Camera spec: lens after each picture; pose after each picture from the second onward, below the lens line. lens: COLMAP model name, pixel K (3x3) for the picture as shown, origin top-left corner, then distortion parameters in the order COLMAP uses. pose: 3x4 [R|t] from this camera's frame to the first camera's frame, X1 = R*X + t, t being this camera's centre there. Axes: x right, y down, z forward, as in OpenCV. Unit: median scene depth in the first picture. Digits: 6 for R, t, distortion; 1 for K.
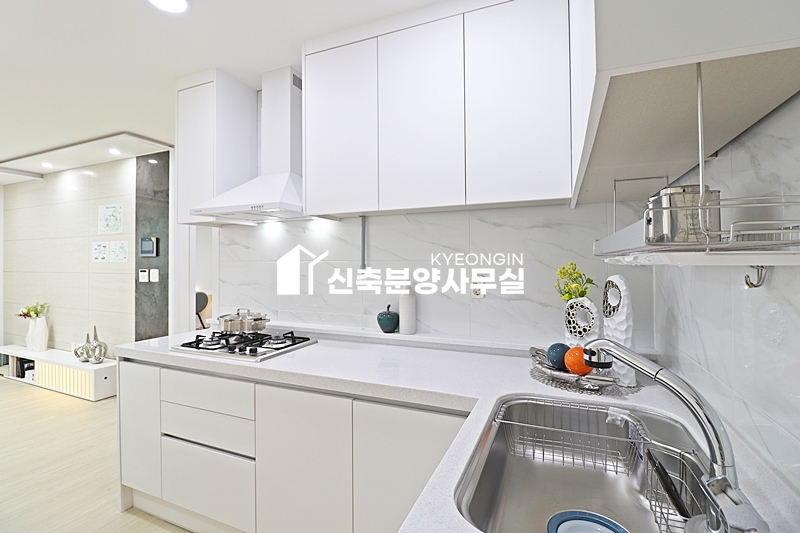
lens RADIAL K [[376.4, 0, 399.8], [0, 376.4, 259.5], [0, 0, 1]] dist [0.000843, -0.014976]
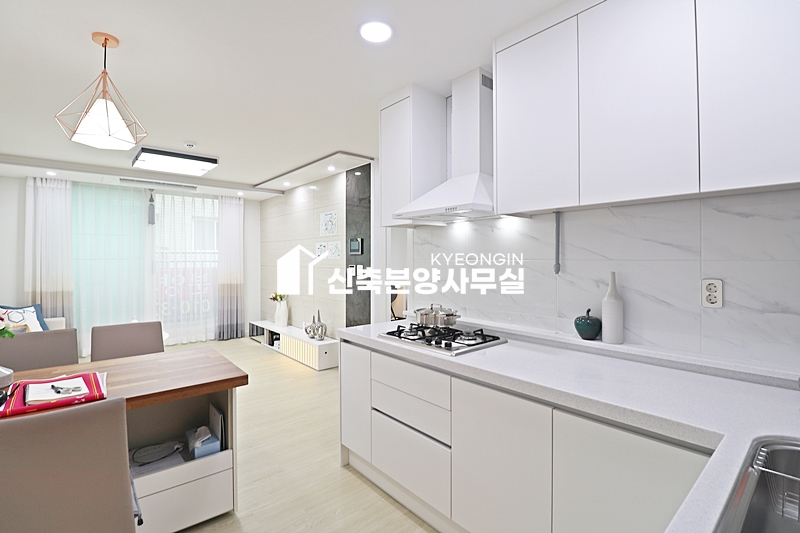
lens RADIAL K [[376.4, 0, 399.8], [0, 376.4, 259.5], [0, 0, 1]] dist [0.000843, -0.014976]
pose [[0.896378, 0.002716, -0.443282, -0.033449], [0.002284, 0.999940, 0.010745, -0.008350], [0.443284, -0.010644, 0.896318, -0.008753]]
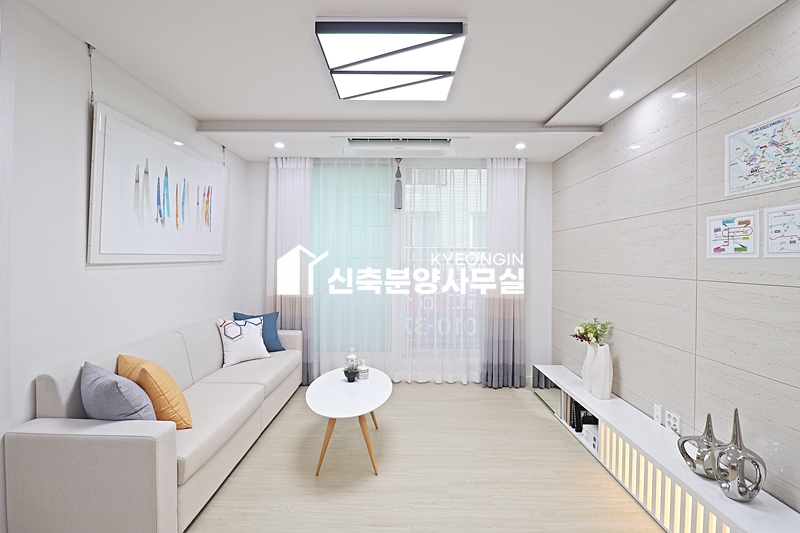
lens RADIAL K [[376.4, 0, 399.8], [0, 376.4, 259.5], [0, 0, 1]] dist [0.000843, -0.014976]
pose [[0.382912, 0.005267, -0.923770, -1.216638], [-0.000450, 0.999985, 0.005515, 0.014884], [0.923785, -0.001696, 0.382908, 1.039206]]
